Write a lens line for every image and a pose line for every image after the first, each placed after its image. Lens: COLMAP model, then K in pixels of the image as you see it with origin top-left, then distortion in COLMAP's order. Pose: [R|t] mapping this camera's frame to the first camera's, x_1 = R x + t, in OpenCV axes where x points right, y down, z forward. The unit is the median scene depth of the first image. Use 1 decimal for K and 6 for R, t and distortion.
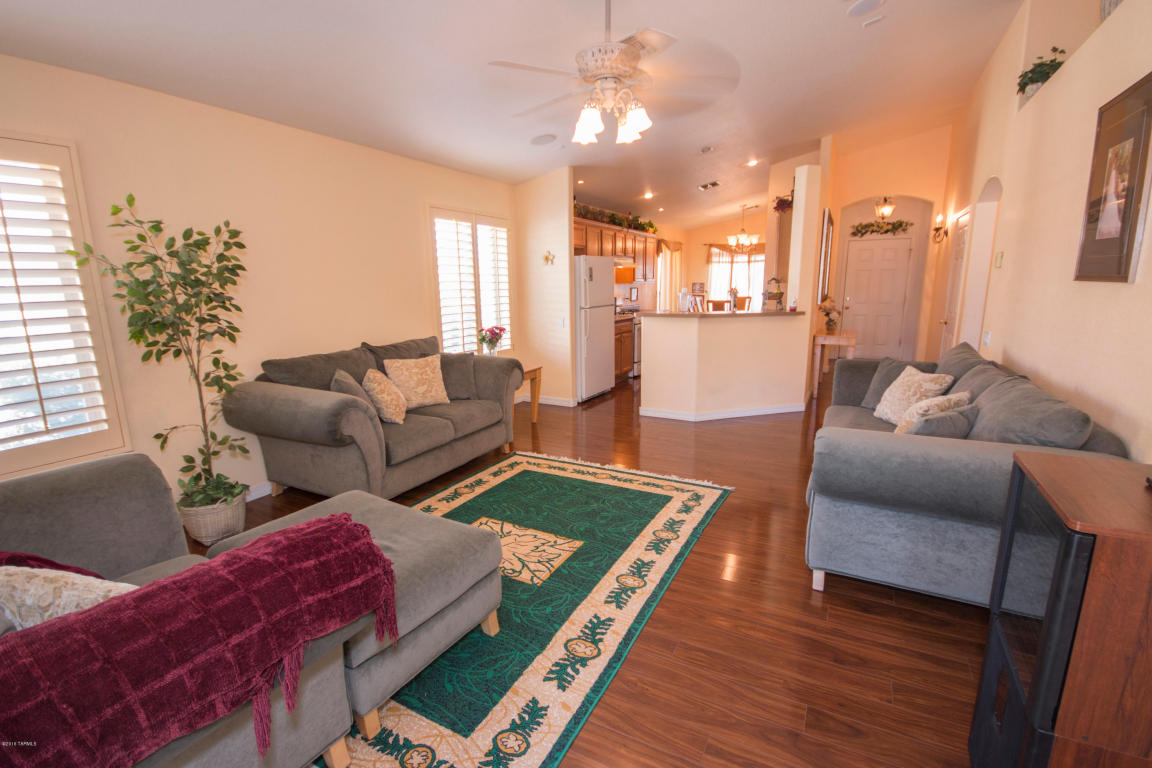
lens RADIAL K [[529.8, 0, 576.1], [0, 529.8, 390.5], [0, 0, 1]] dist [0.002421, 0.000366]
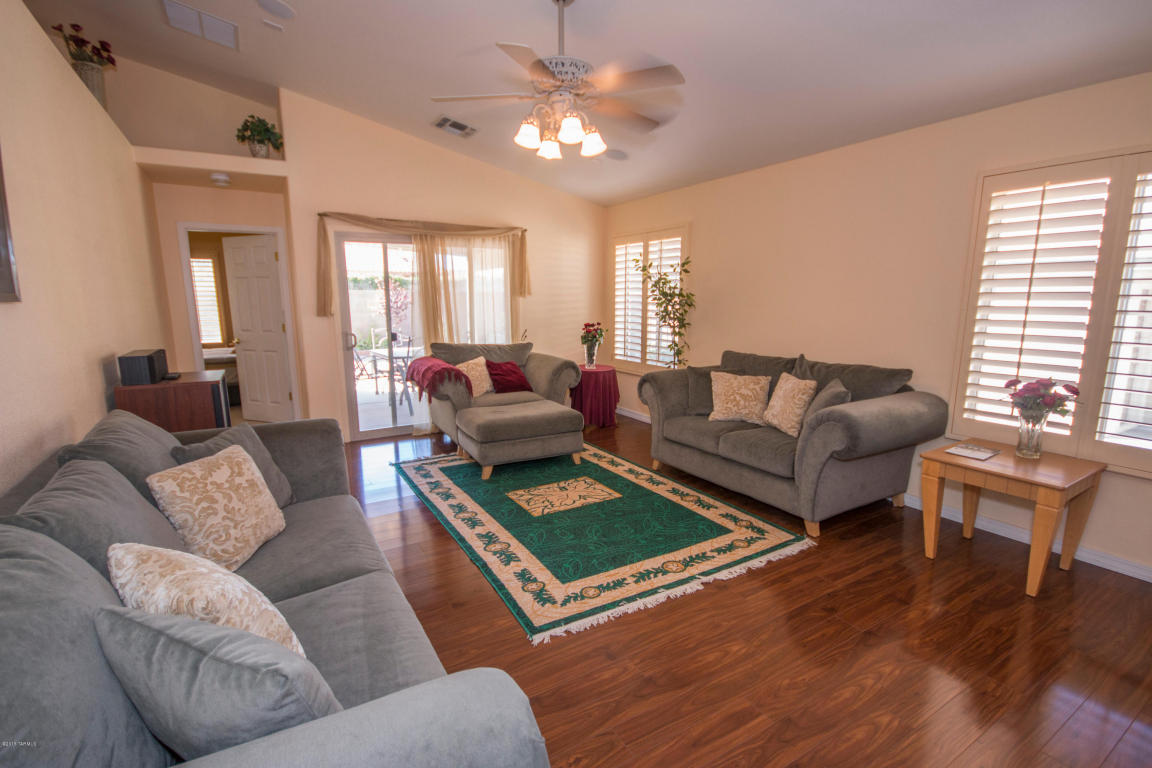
lens RADIAL K [[529.8, 0, 576.1], [0, 529.8, 390.5], [0, 0, 1]] dist [0.002421, 0.000366]
pose [[-0.518117, 0.158902, -0.840420, 0.881254], [-0.168692, 0.944305, 0.282543, -0.312652], [0.838509, 0.288162, -0.462455, 1.494823]]
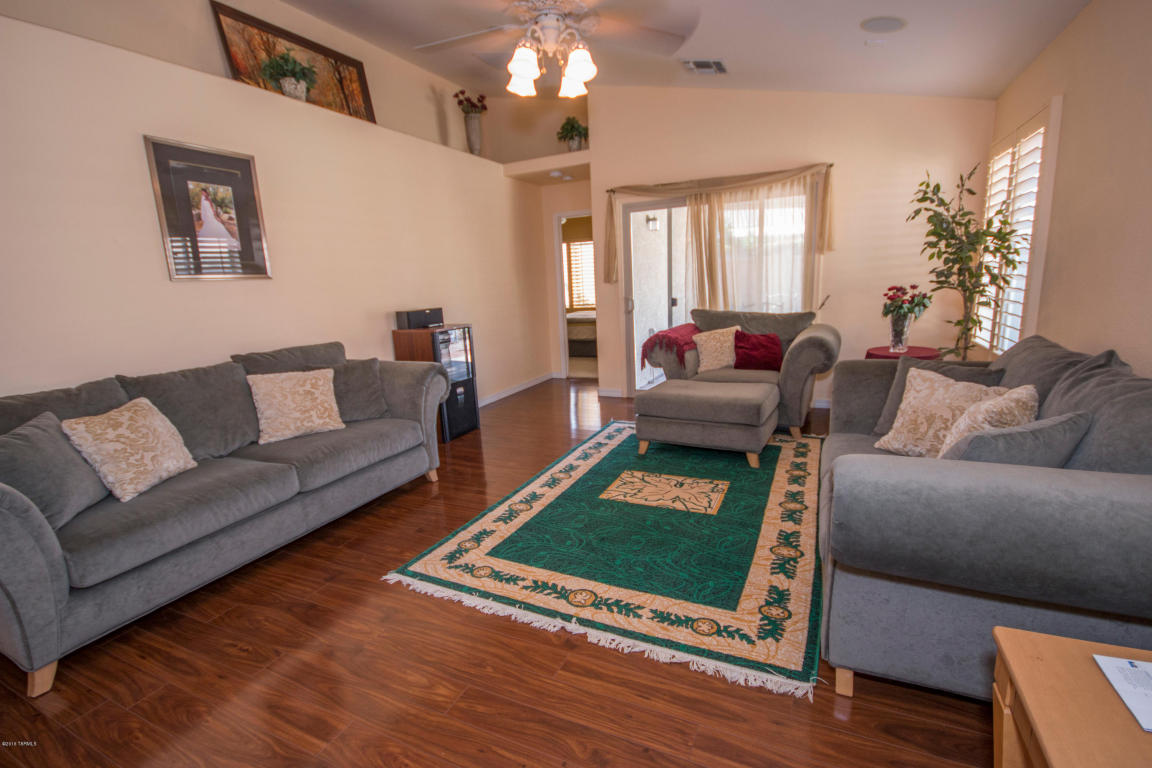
lens RADIAL K [[524.4, 0, 578.5], [0, 524.4, 396.0], [0, 0, 1]] dist [-0.000097, 0.000047]
pose [[-0.997174, 0.067779, -0.032414, 0.074752], [0.048280, 0.908644, 0.414770, -0.343155], [0.057565, 0.412033, -0.909349, 1.840983]]
